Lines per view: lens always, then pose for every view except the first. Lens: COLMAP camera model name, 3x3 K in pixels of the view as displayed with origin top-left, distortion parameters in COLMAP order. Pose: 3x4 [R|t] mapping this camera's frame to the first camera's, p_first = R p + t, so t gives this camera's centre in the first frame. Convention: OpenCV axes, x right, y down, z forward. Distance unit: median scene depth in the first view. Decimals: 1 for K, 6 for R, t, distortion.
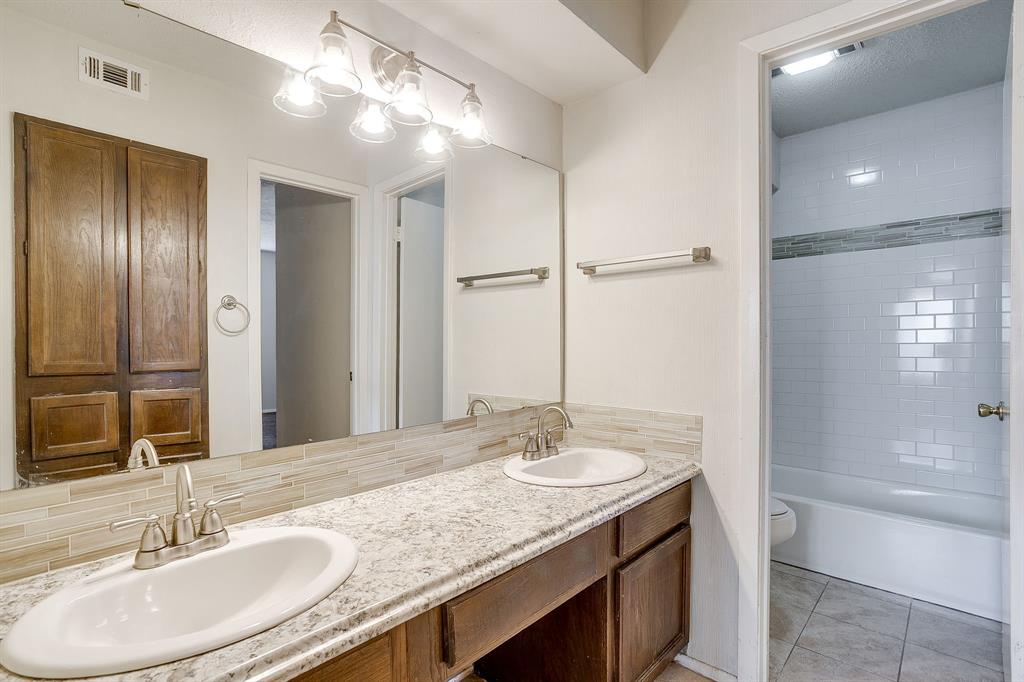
lens RADIAL K [[498.8, 0, 509.3], [0, 498.8, 342.8], [0, 0, 1]] dist [-0.060847, 0.023012]
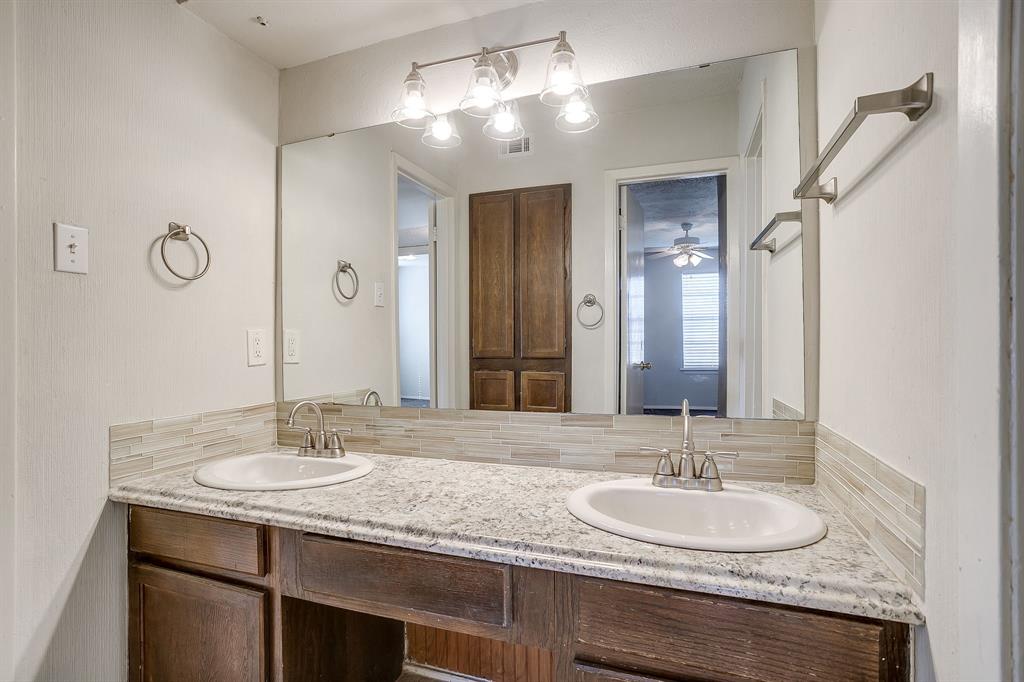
lens RADIAL K [[498.8, 0, 509.3], [0, 498.8, 342.8], [0, 0, 1]] dist [-0.060847, 0.023012]
pose [[0.384576, -0.005614, -0.923076, 0.763239], [0.000320, 0.999982, -0.005948, 0.042139], [0.923093, 0.001992, 0.384571, 0.649024]]
